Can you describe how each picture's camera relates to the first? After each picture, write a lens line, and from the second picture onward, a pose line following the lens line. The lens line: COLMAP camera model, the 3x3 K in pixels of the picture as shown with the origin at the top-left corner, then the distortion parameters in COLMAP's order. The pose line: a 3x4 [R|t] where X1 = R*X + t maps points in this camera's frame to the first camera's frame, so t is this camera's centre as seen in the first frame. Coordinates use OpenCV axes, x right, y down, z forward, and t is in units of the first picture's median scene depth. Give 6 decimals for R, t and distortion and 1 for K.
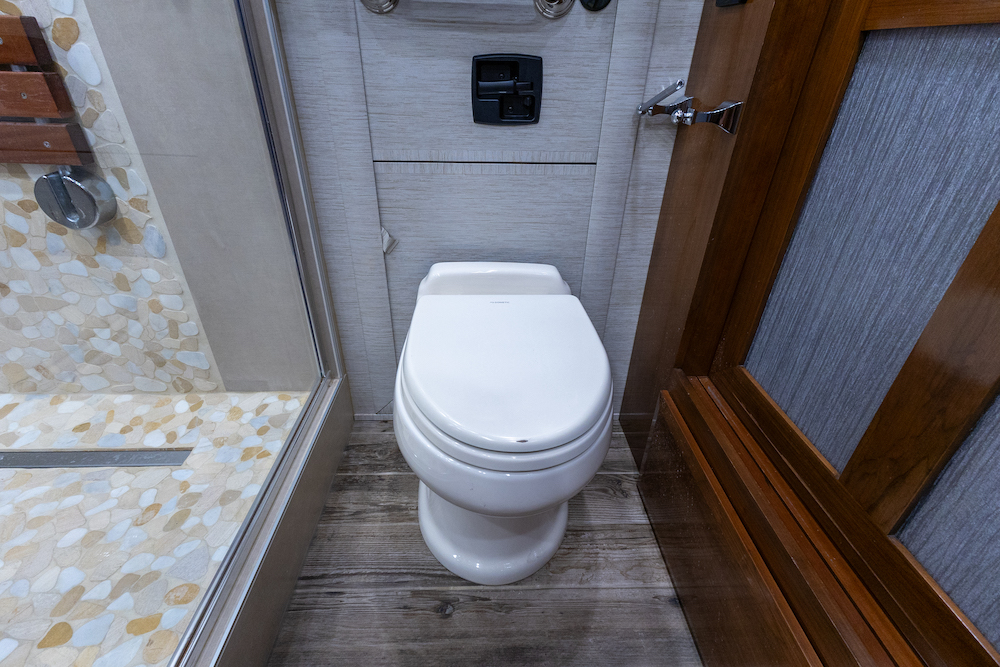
lens RADIAL K [[459.8, 0, 499.2], [0, 459.8, 330.5], [0, 0, 1]] dist [0.014017, -0.002635]
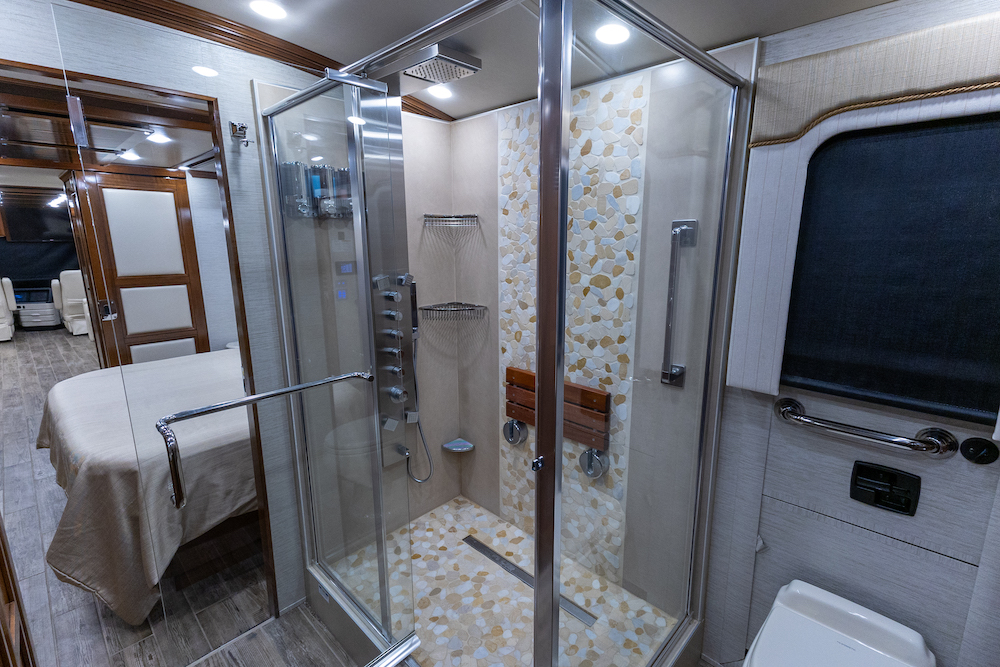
lens RADIAL K [[459.8, 0, 496.7], [0, 459.8, 329.5], [0, 0, 1]] dist [0.014017, -0.002635]
pose [[0.693210, 0.119012, -0.710842, 0.126428], [-0.350157, 0.917665, -0.187832, -0.253552], [0.629961, 0.379113, 0.677807, -0.724089]]
